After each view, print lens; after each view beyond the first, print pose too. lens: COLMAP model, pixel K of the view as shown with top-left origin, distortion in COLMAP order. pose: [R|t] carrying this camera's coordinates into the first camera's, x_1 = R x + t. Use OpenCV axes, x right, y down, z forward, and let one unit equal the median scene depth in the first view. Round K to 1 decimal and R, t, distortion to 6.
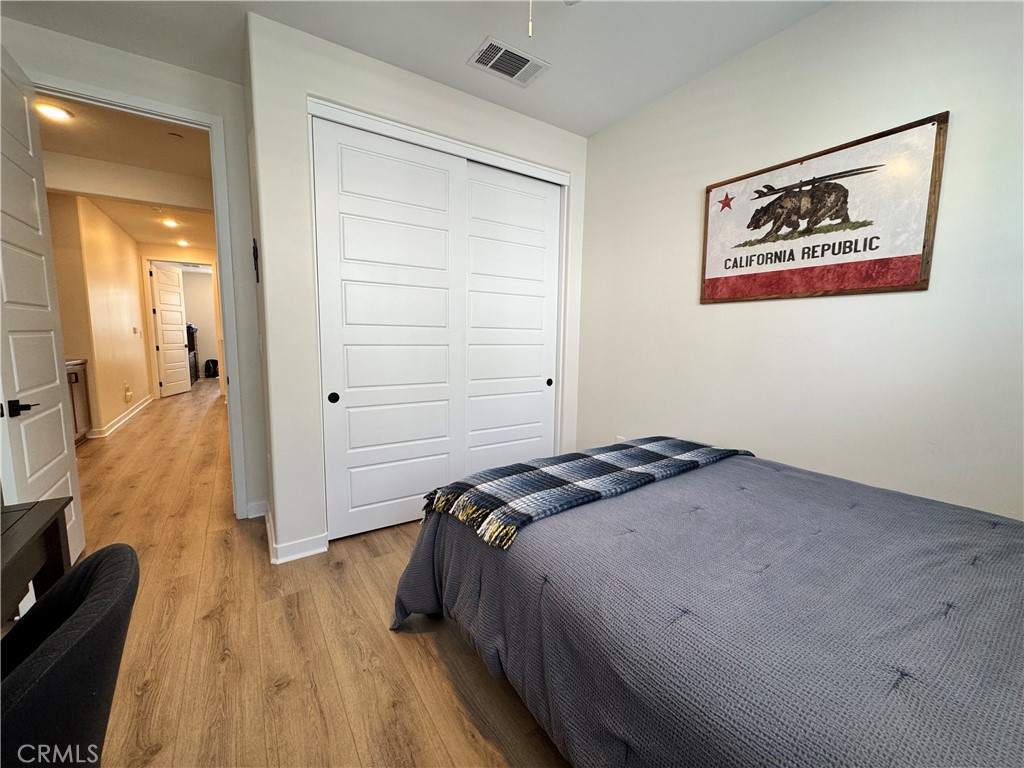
lens RADIAL K [[408.3, 0, 511.6], [0, 408.3, 384.7], [0, 0, 1]] dist [-0.001624, -0.000388]
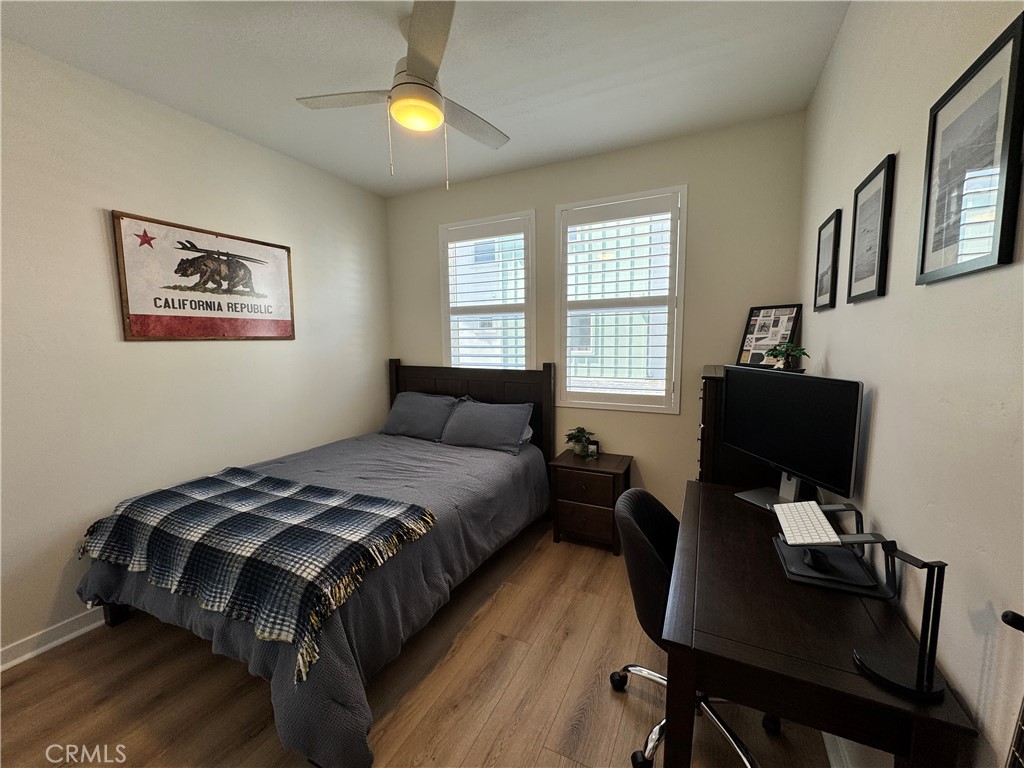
lens RADIAL K [[408.3, 0, 511.6], [0, 408.3, 384.7], [0, 0, 1]] dist [-0.001624, -0.000388]
pose [[-0.498737, -0.103757, 0.860521, -0.875351], [0.105863, 0.978084, 0.179287, -0.209339], [-0.860264, 0.180514, -0.476823, 0.860337]]
